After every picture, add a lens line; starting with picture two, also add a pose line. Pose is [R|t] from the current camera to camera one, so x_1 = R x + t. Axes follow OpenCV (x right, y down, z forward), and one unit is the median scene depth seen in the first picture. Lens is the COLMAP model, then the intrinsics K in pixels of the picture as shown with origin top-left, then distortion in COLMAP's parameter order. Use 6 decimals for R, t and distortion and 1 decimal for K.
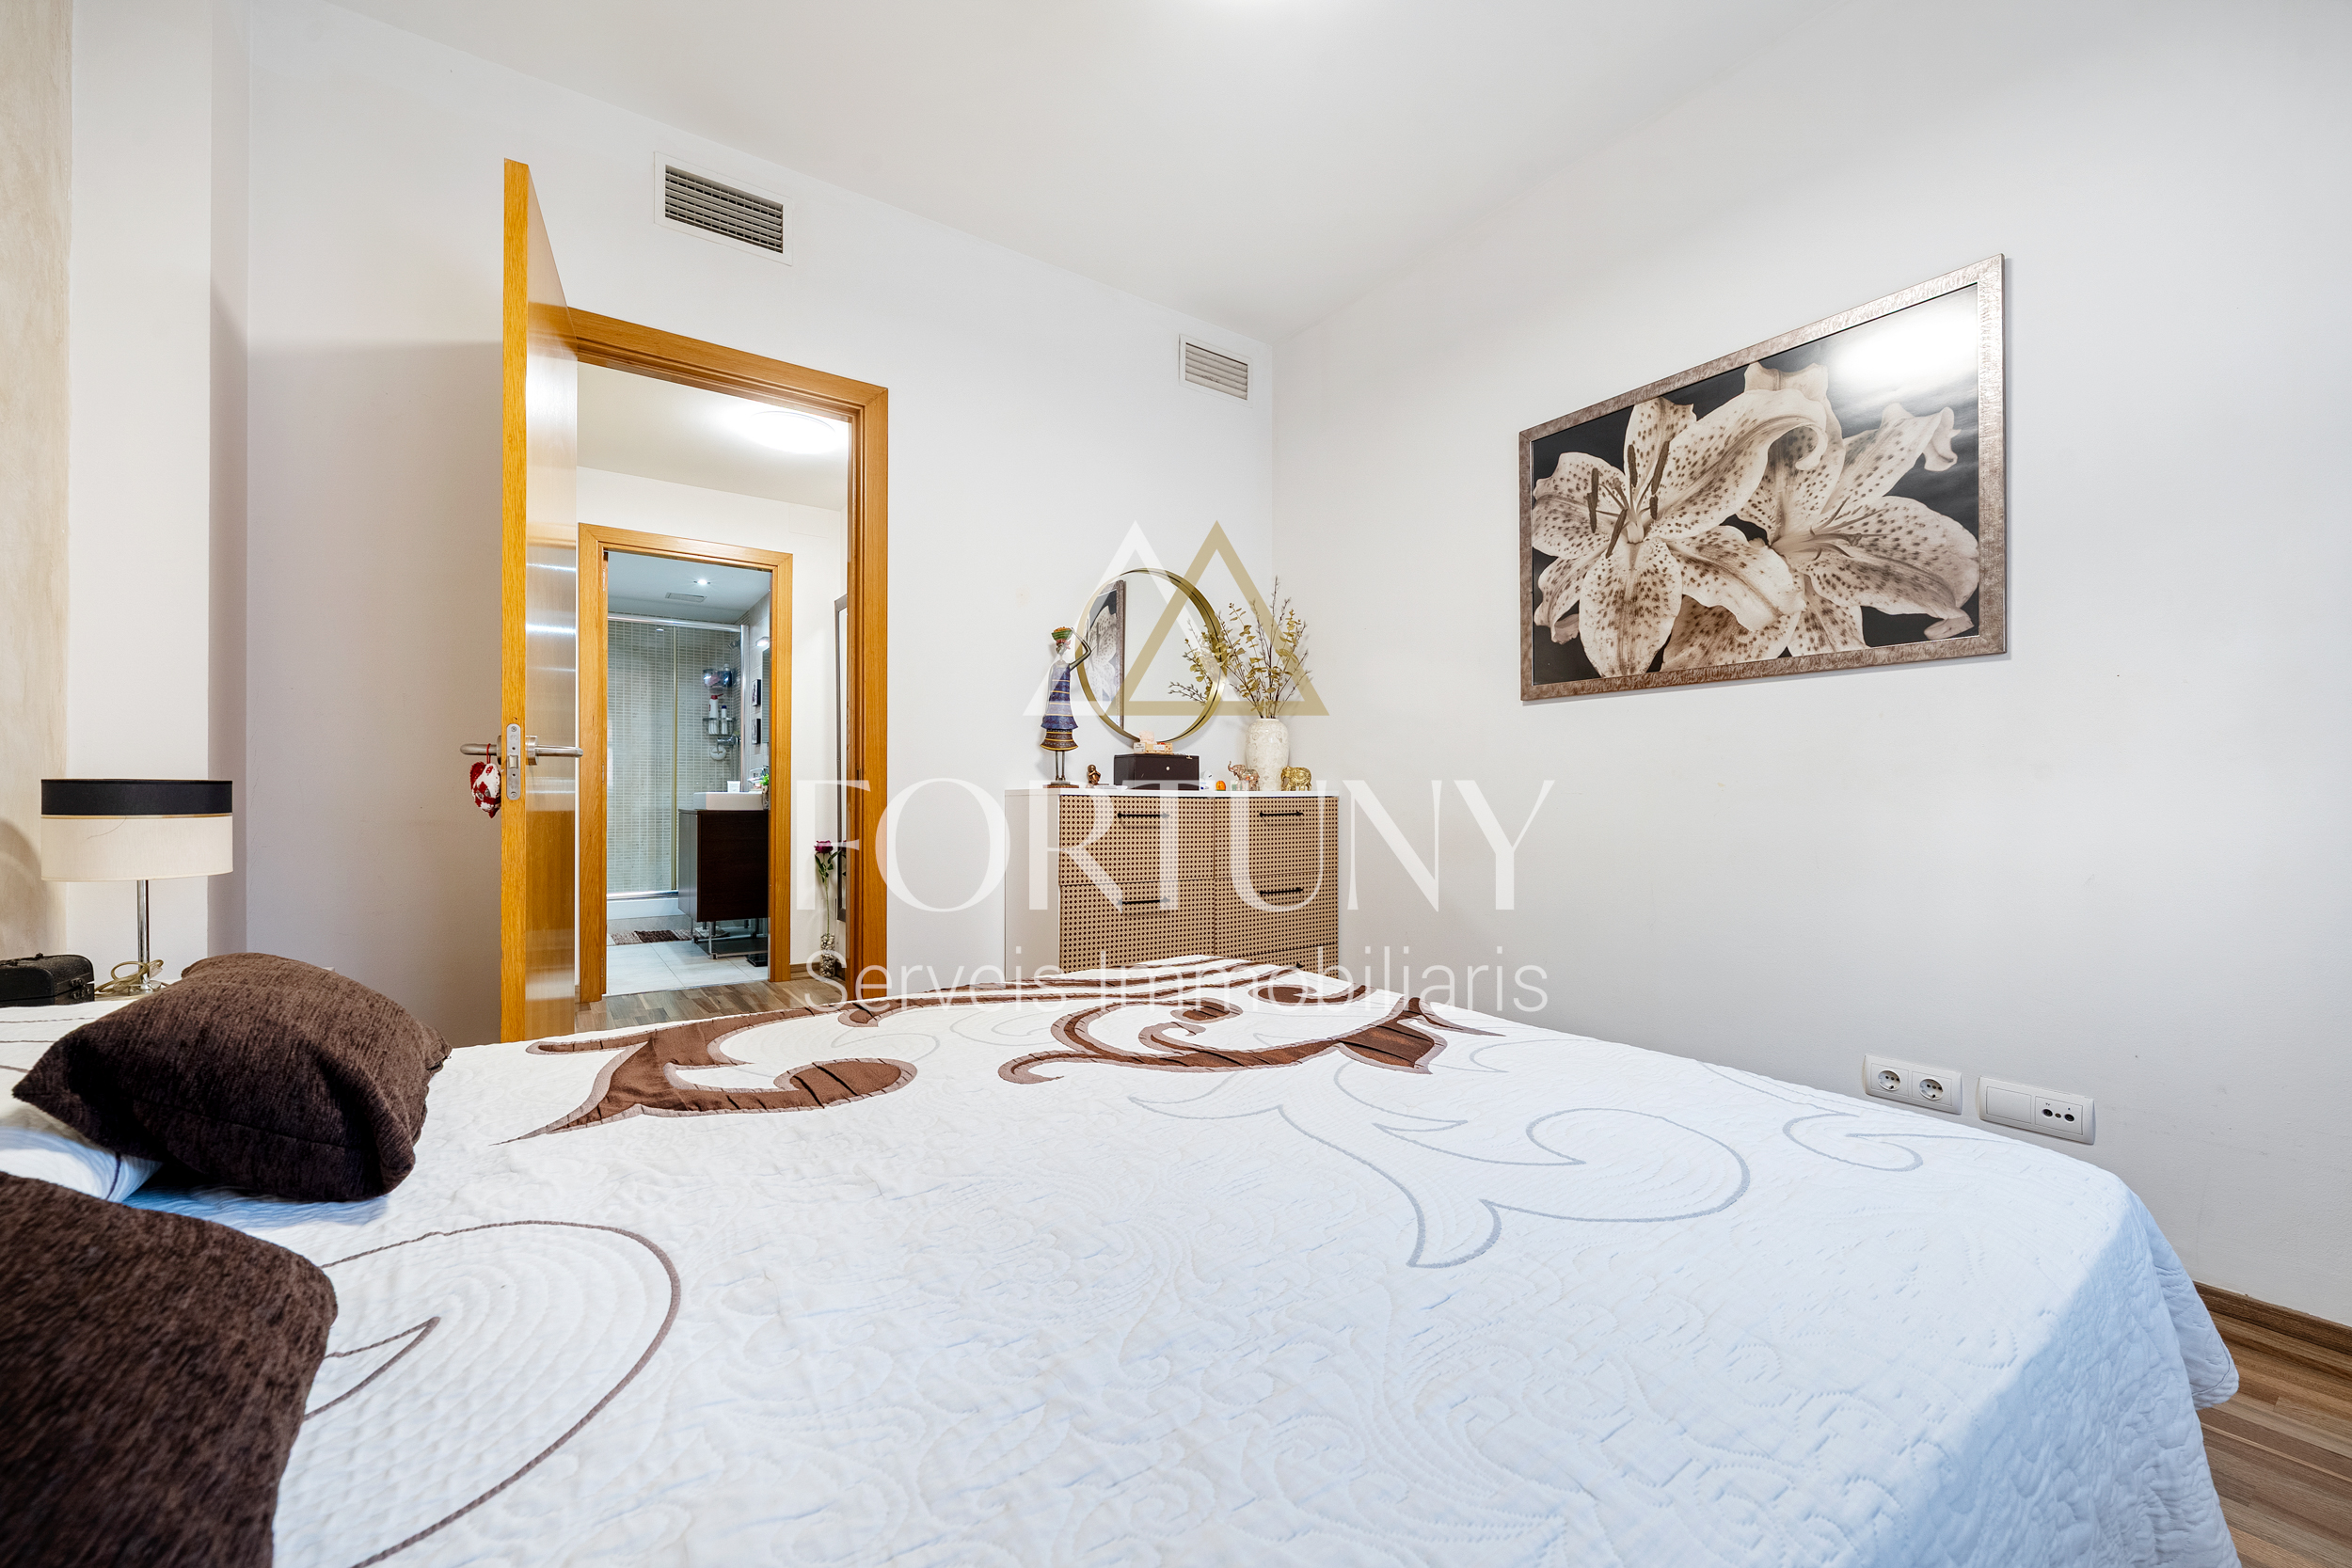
lens RADIAL K [[916.3, 0, 1173.7], [0, 916.3, 807.0], [0, 0, 1]] dist [0.000431, 0.000026]
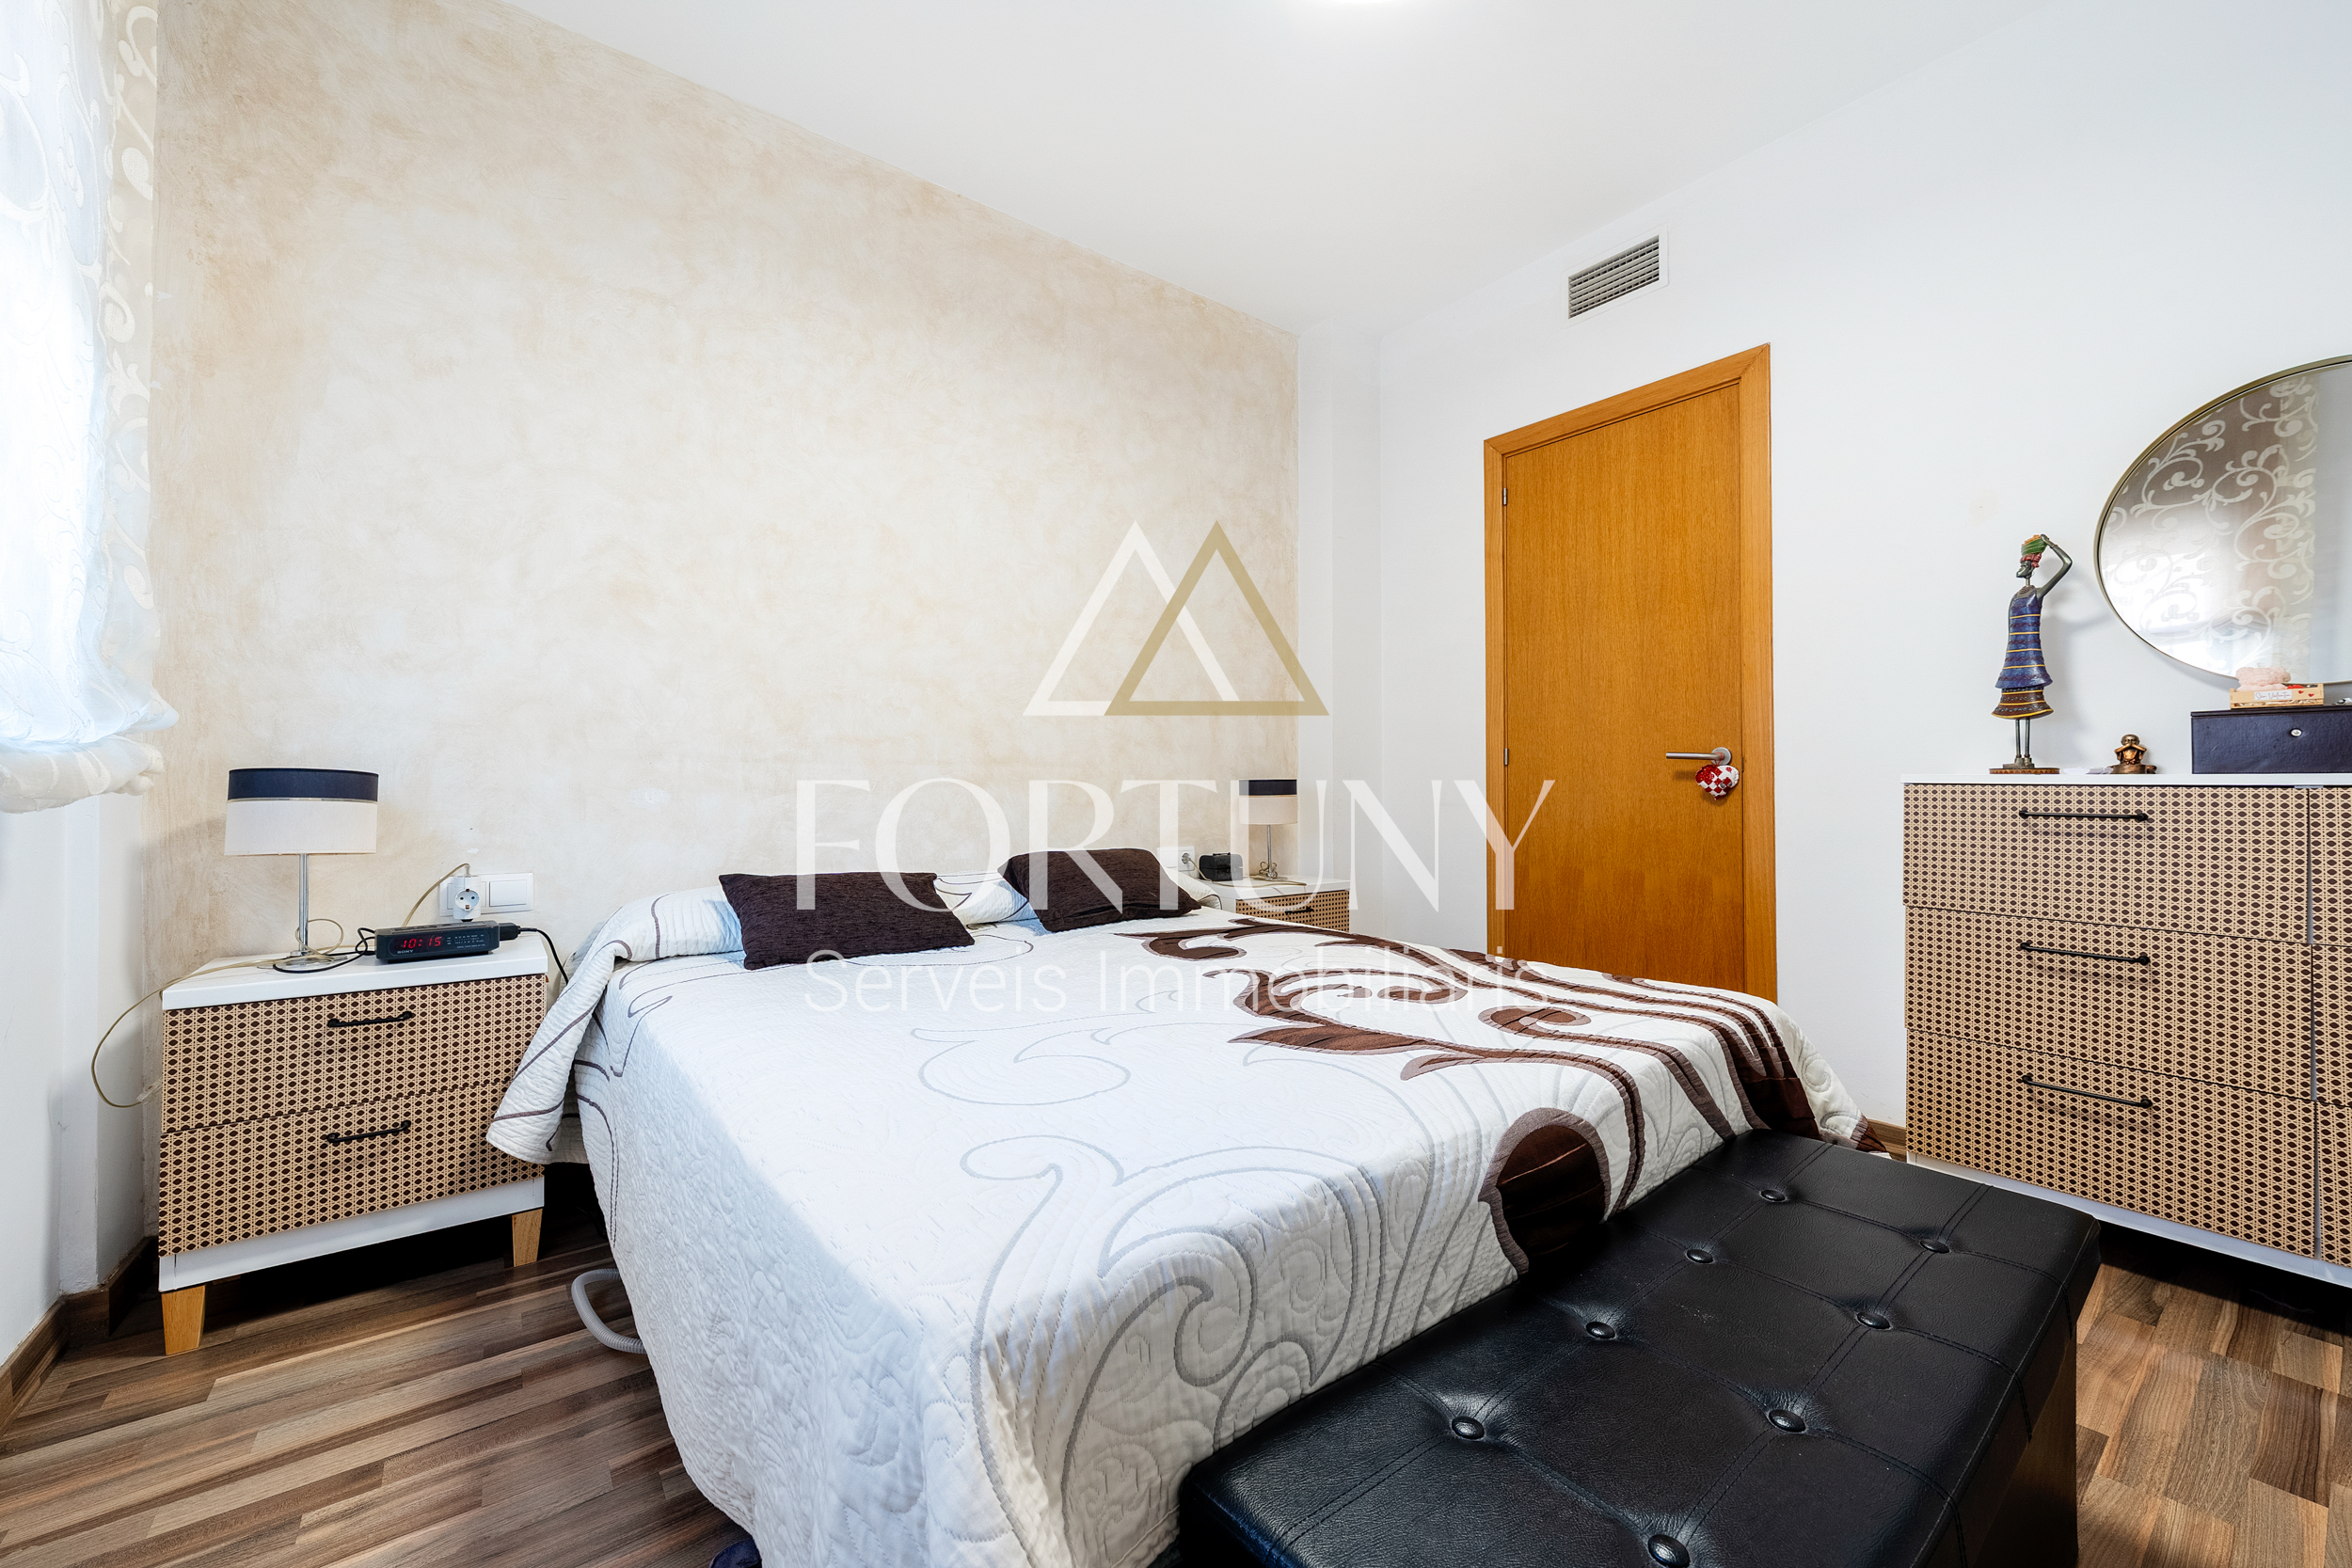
lens RADIAL K [[916.3, 0, 1173.9], [0, 916.3, 781.6], [0, 0, 1]] dist [0.000431, 0.000026]
pose [[0.080128, -0.021657, -0.996549, 0.546193], [-0.002850, 0.999755, -0.021956, 0.001809], [0.996780, 0.004599, 0.080047, 0.339735]]
